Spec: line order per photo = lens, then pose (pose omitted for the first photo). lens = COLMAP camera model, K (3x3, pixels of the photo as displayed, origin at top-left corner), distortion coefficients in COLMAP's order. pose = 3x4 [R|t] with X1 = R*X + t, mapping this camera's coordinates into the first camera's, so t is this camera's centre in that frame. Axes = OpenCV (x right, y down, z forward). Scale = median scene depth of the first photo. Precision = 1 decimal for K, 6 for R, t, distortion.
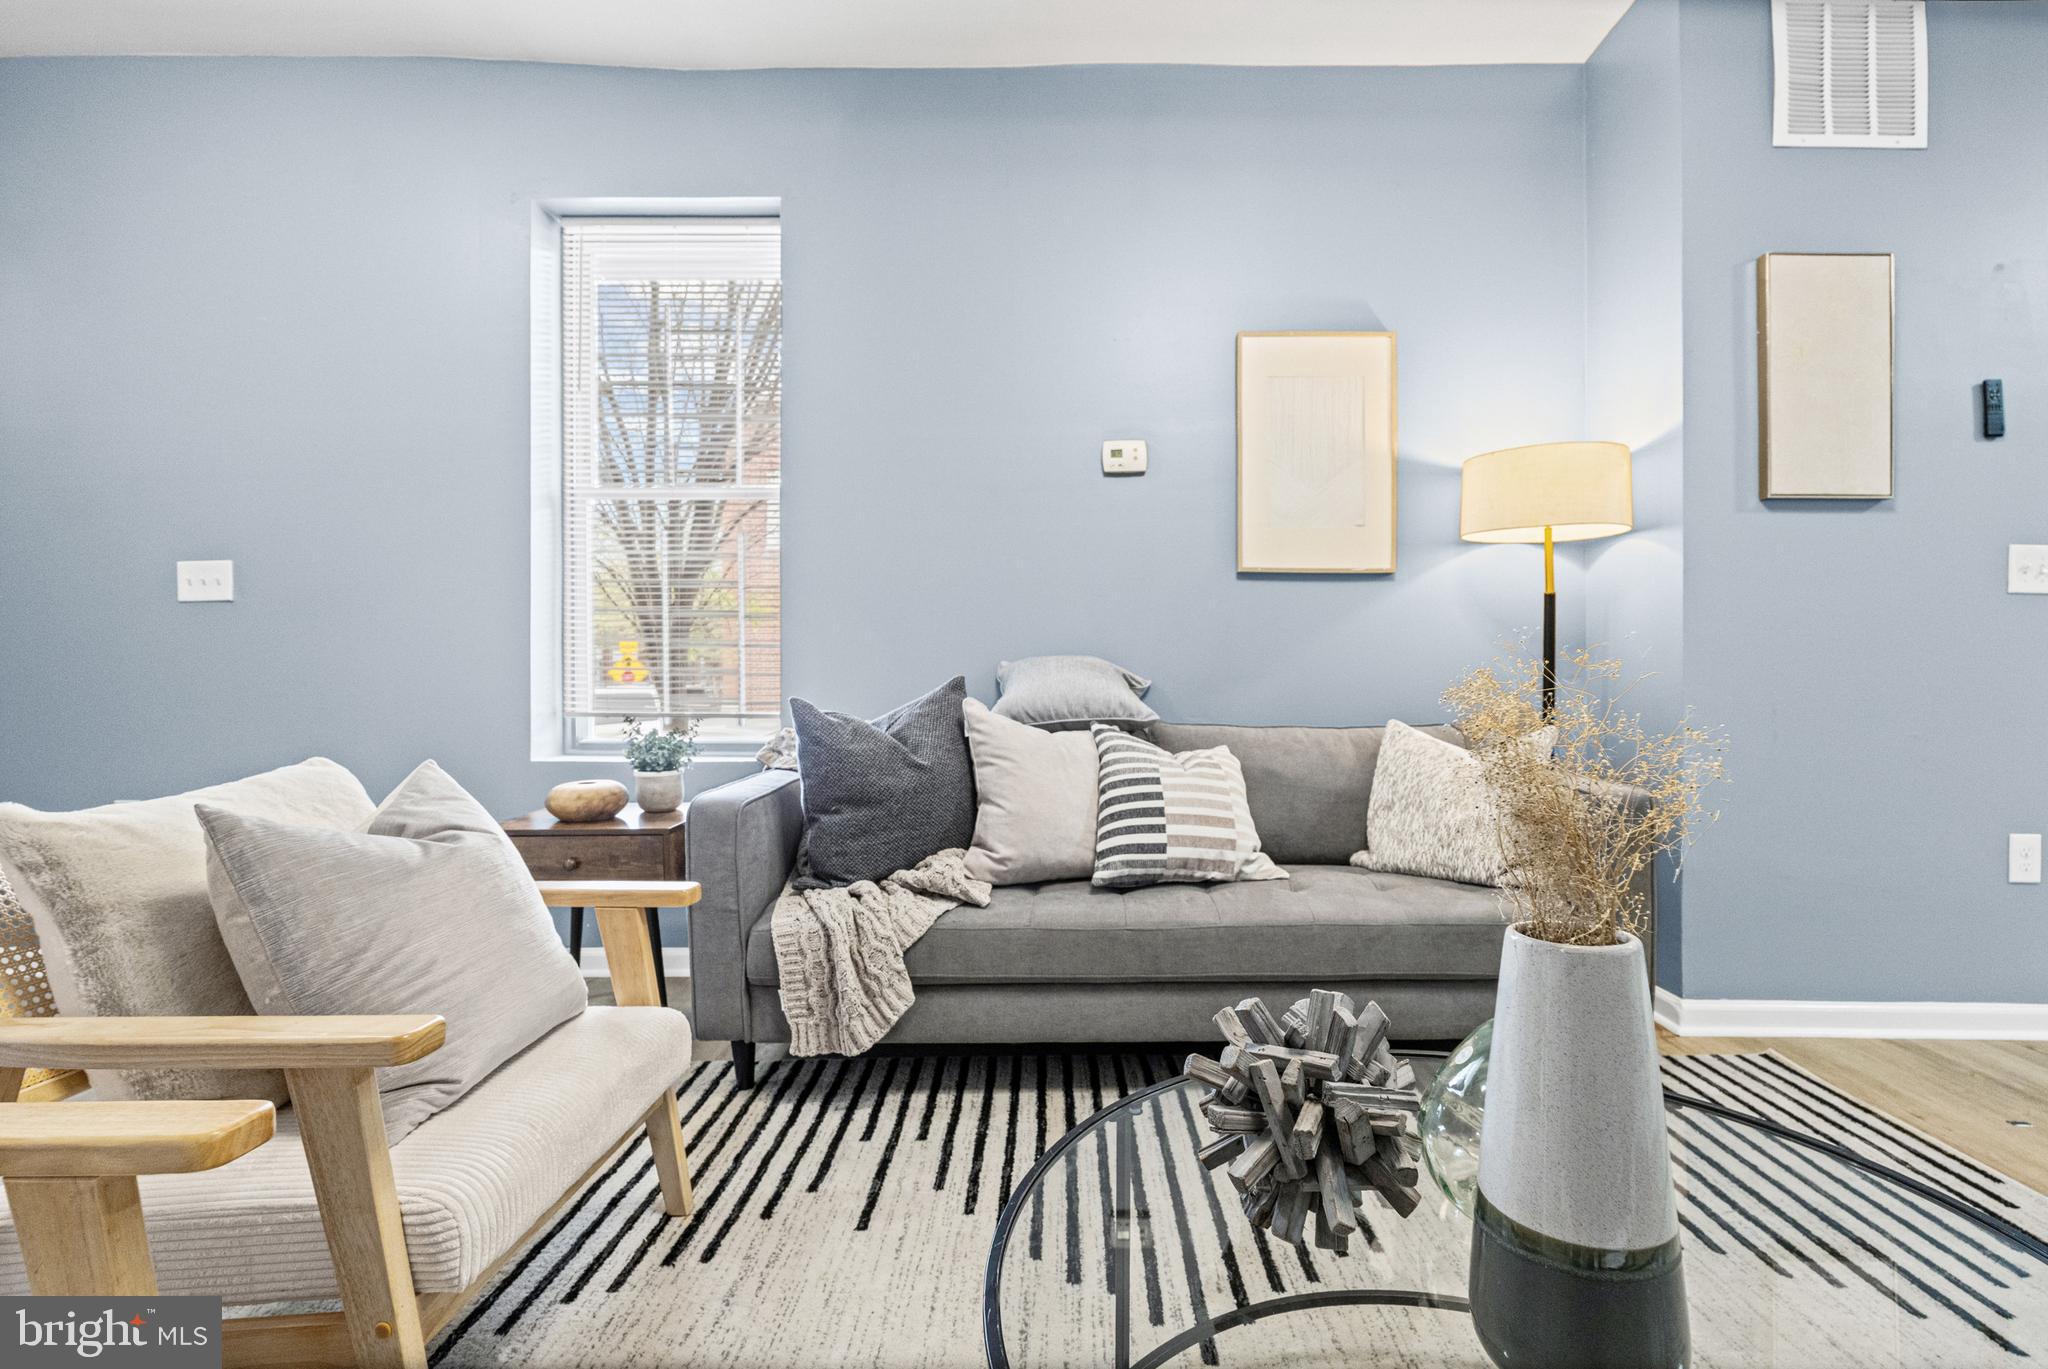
lens RADIAL K [[930.0, 0, 1025.1], [0, 930.0, 685.0], [0, 0, 1]] dist [-0.012056, 0.002428]
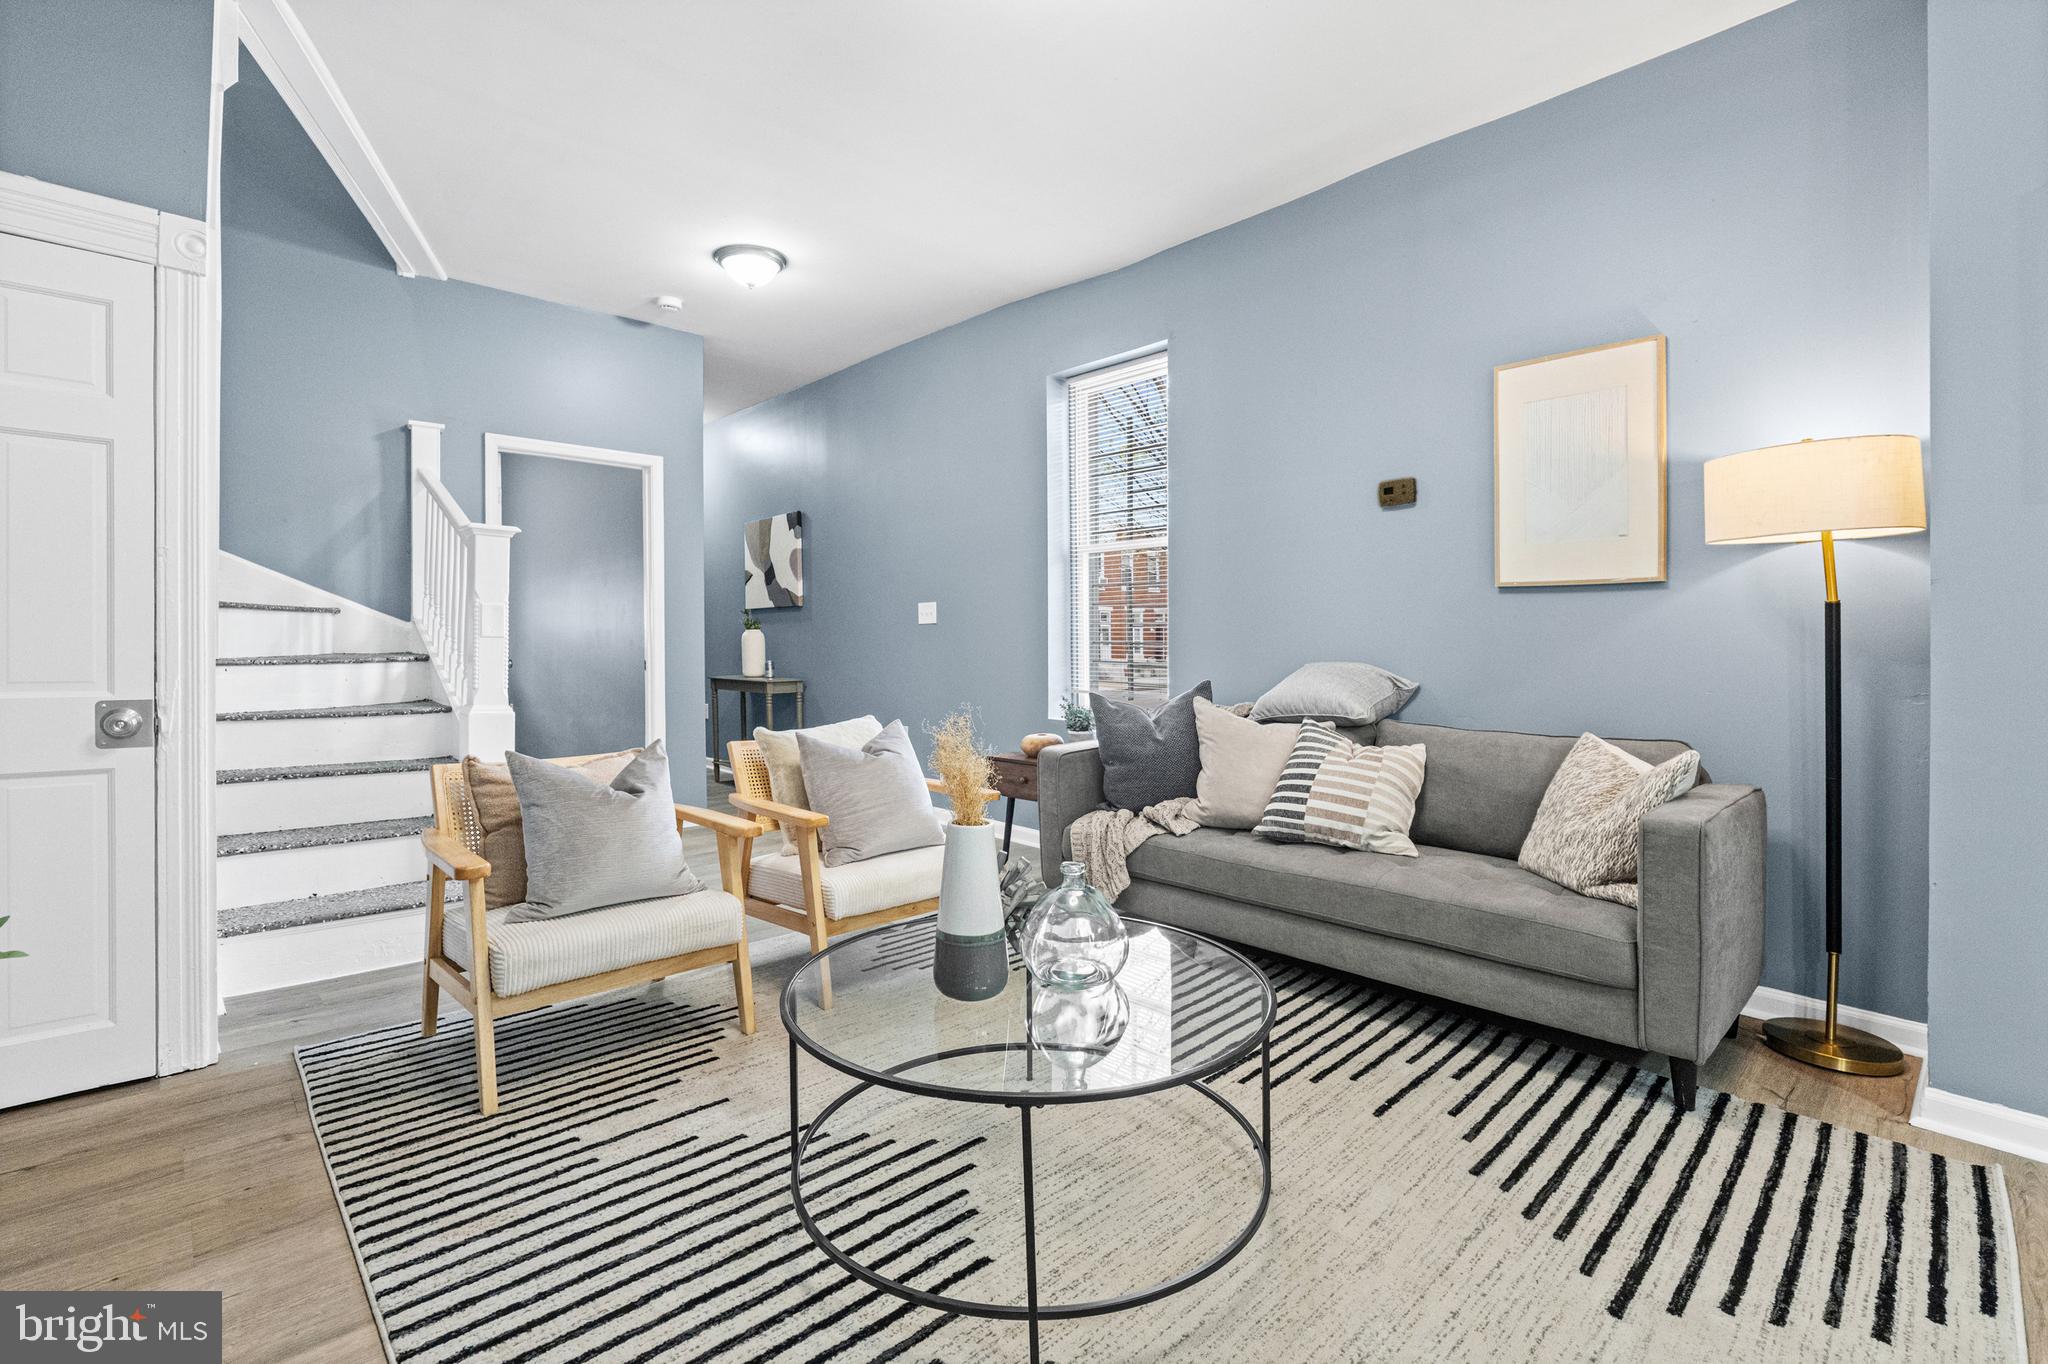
lens RADIAL K [[930.0, 0, 1011.3], [0, 930.0, 661.9], [0, 0, 1]] dist [-0.012056, 0.002428]
pose [[0.670208, 0.017117, -0.741976, 0.847473], [0.002720, 0.999671, 0.025518, -0.080996], [0.742168, -0.019121, 0.669941, -0.204121]]
